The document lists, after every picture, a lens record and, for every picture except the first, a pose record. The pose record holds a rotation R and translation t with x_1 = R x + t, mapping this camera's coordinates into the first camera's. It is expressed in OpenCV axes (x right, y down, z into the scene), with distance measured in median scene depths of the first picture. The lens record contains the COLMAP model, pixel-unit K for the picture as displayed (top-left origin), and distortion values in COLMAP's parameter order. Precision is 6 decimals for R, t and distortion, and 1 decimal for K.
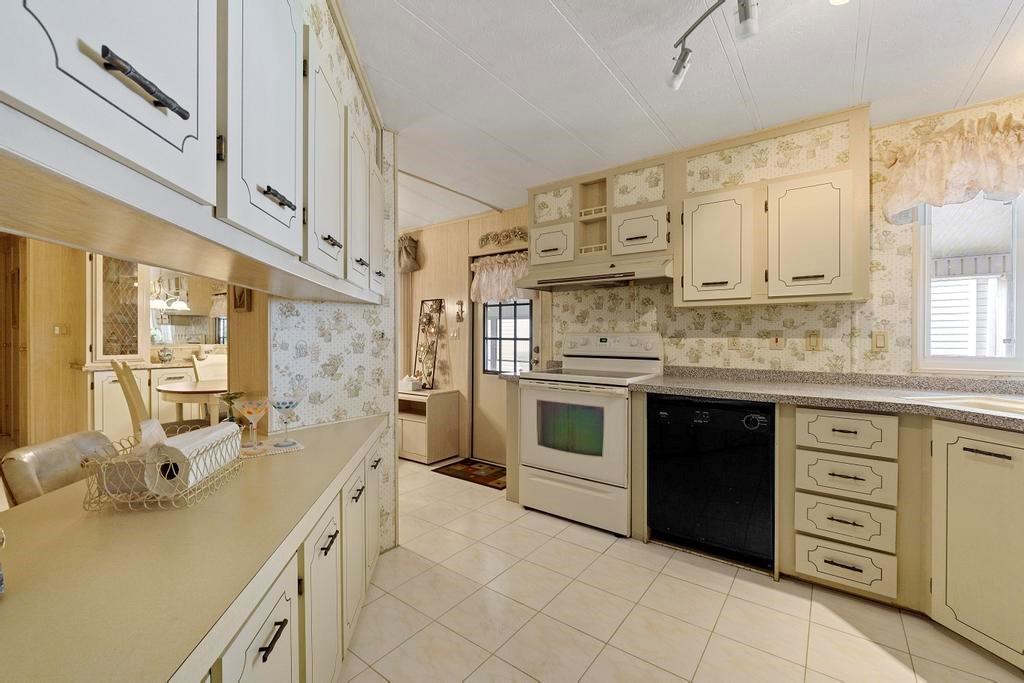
lens RADIAL K [[430.8, 0, 516.0], [0, 430.8, 336.8], [0, 0, 1]] dist [-0.007338, 0.000386]
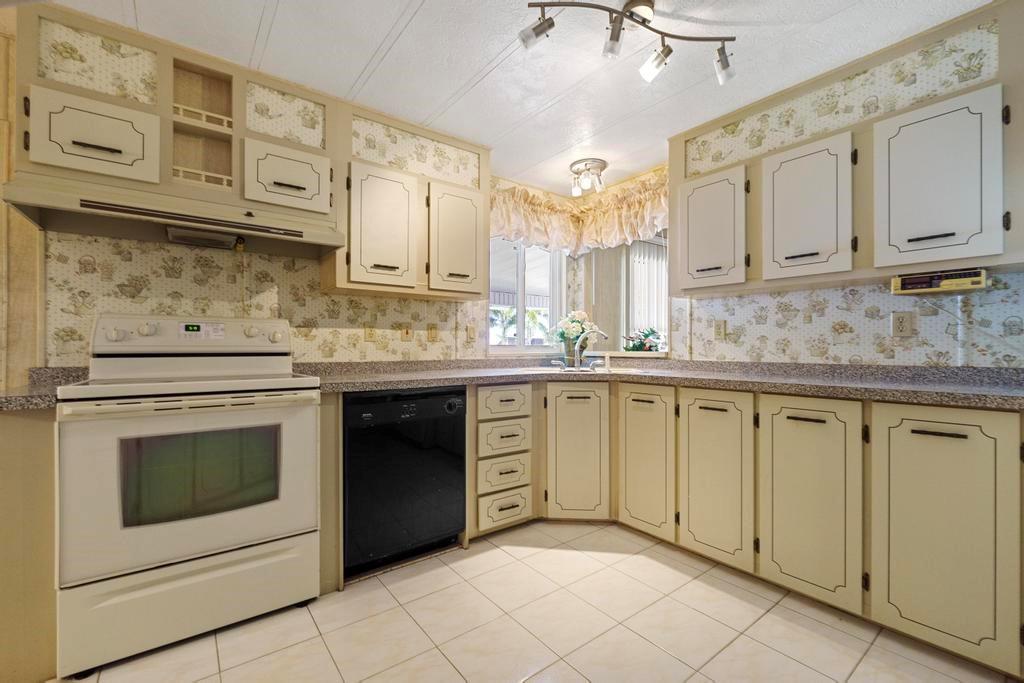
lens RADIAL K [[430.8, 0, 508.0], [0, 430.8, 344.7], [0, 0, 1]] dist [-0.007338, 0.000386]
pose [[0.277830, 0.006475, 0.960608, -0.303628], [0.005296, 0.999952, -0.008272, 0.044924], [-0.960616, 0.007386, 0.277782, 0.435420]]
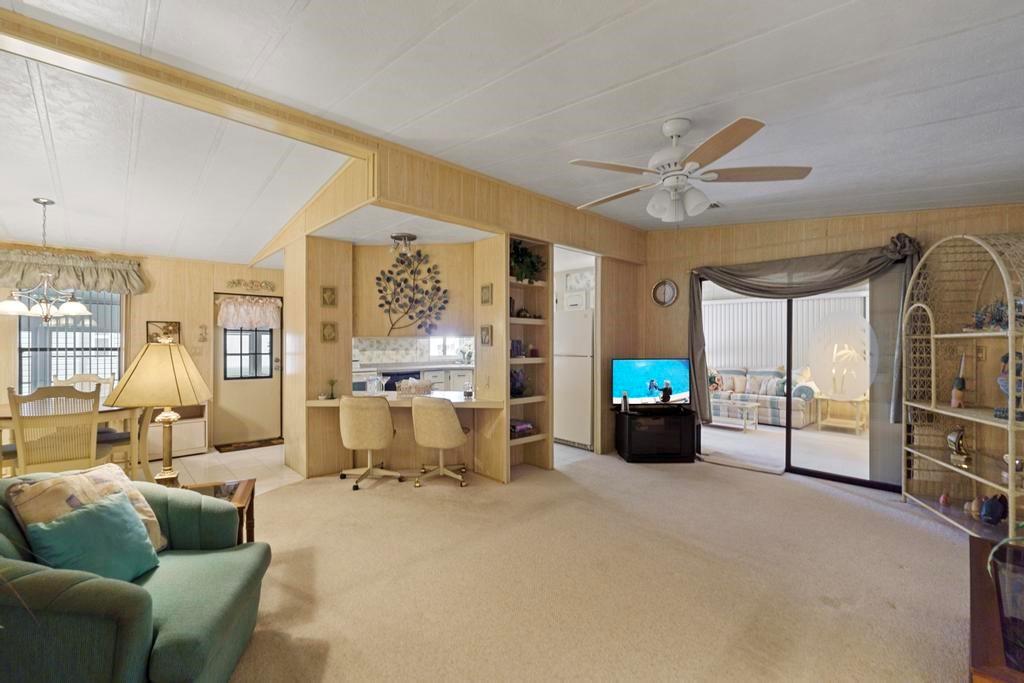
lens RADIAL K [[430.8, 0, 509.9], [0, 430.8, 344.4], [0, 0, 1]] dist [-0.007338, 0.000386]
pose [[0.177651, -0.001165, 0.984093, -1.797434], [0.006251, 0.999980, 0.000056, -0.030524], [-0.984074, 0.006142, 0.177655, -0.173338]]
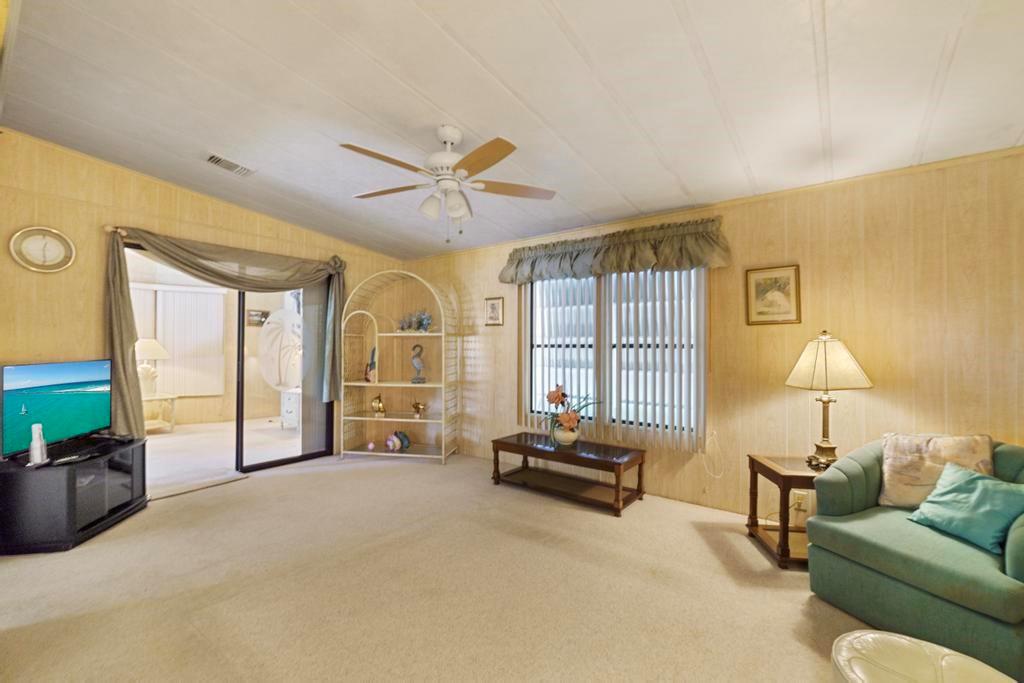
lens RADIAL K [[430.8, 0, 510.4], [0, 430.8, 341.8], [0, 0, 1]] dist [-0.007338, 0.000386]
pose [[-0.999760, -0.009083, 0.019913, -1.041163], [-0.009068, 0.999959, 0.000845, -0.024015], [-0.019920, 0.000664, -0.999801, 0.566972]]
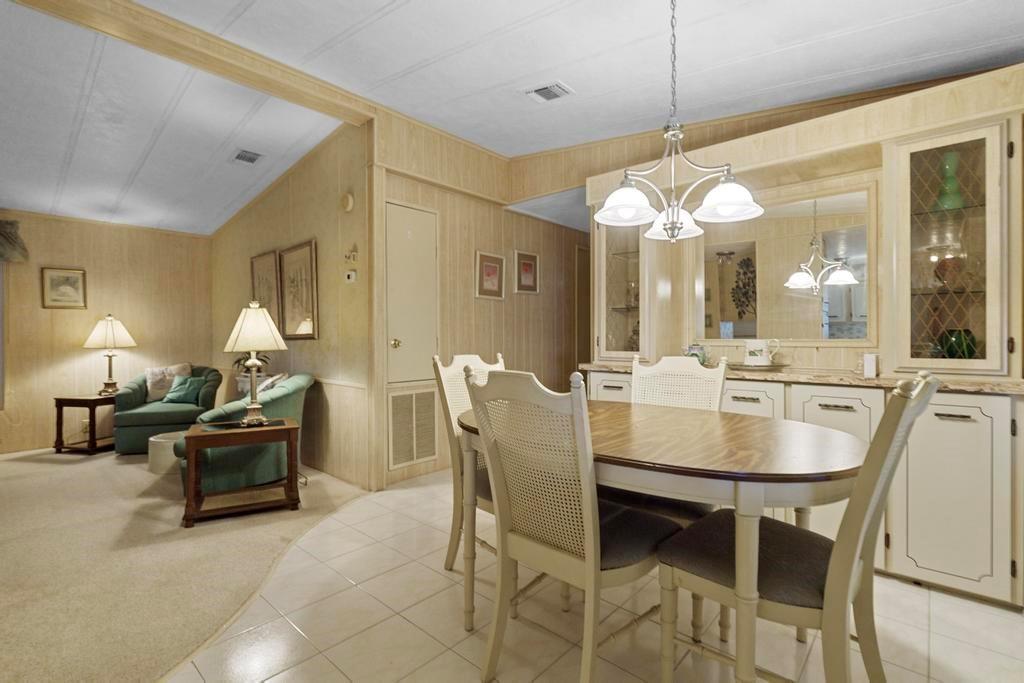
lens RADIAL K [[473.1, 0, 514.3], [0, 473.1, 337.9], [0, 0, 1]] dist [-0.004943, -0.000445]
pose [[-0.096769, -0.005444, -0.995292, -0.146048], [-0.000385, 0.999985, -0.005432, 0.040483], [0.995307, -0.000142, -0.096770, 1.251491]]
